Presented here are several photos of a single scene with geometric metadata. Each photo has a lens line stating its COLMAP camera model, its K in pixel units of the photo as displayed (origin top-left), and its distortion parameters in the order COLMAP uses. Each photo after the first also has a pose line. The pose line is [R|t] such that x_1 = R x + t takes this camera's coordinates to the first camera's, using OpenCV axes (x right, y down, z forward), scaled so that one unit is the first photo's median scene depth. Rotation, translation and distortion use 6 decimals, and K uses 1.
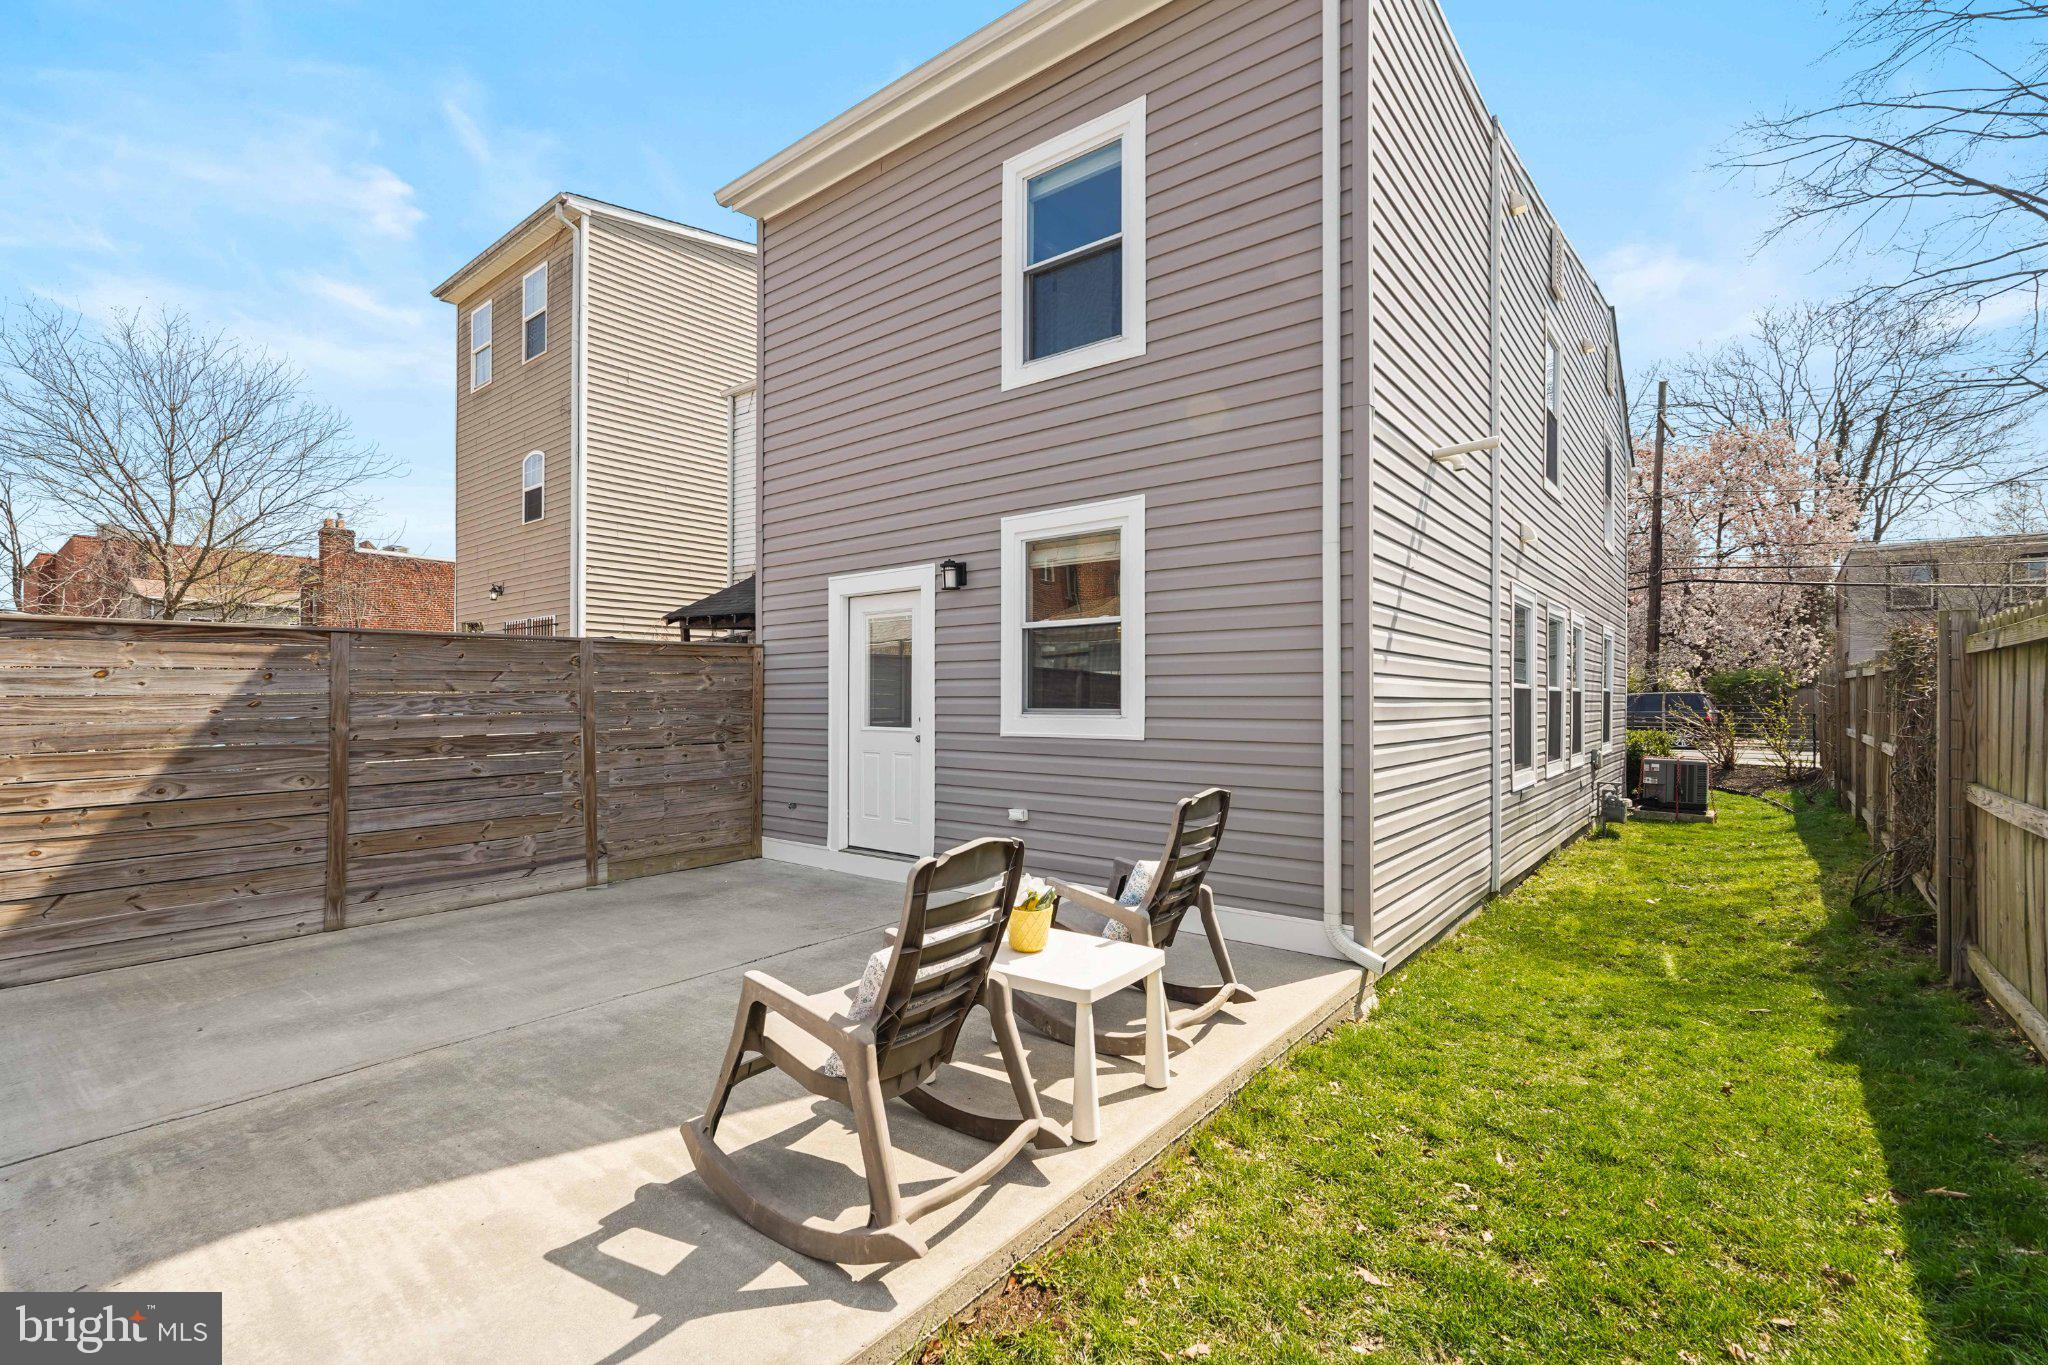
lens RADIAL K [[901.8, 0, 1022.4], [0, 901.8, 694.0], [0, 0, 1]] dist [0.002239, 0.000259]
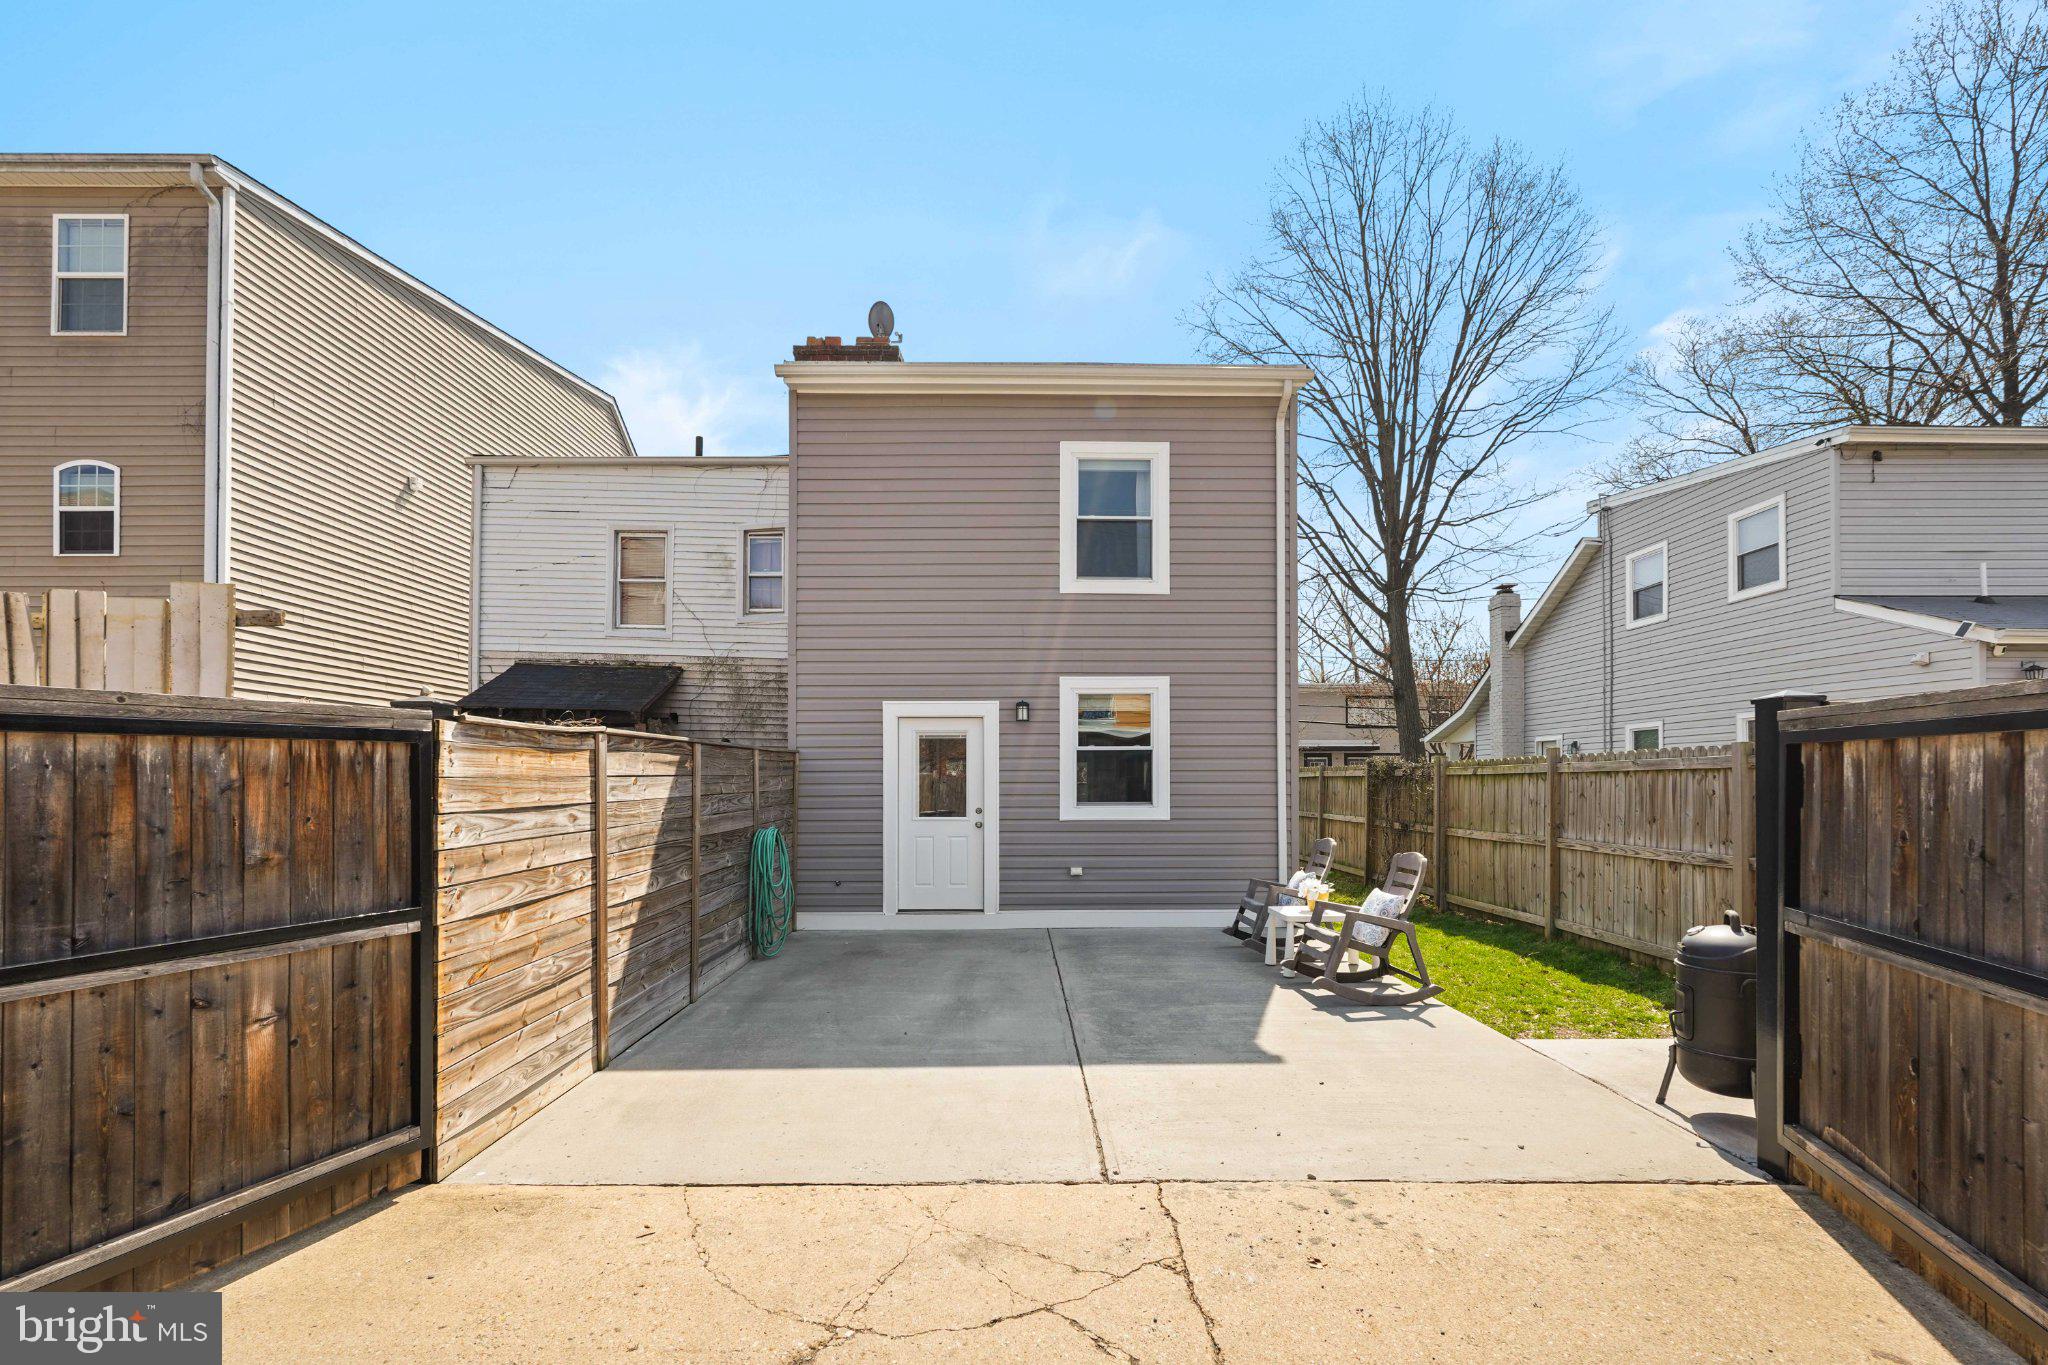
lens RADIAL K [[901.8, 0, 1028.9], [0, 901.8, 783.2], [0, 0, 1]] dist [0.002239, 0.000259]
pose [[0.778885, 0.001159, 0.627166, -1.011143], [-0.001353, 0.999999, -0.000168, -0.015559], [-0.627166, -0.000718, 0.778885, -0.146321]]
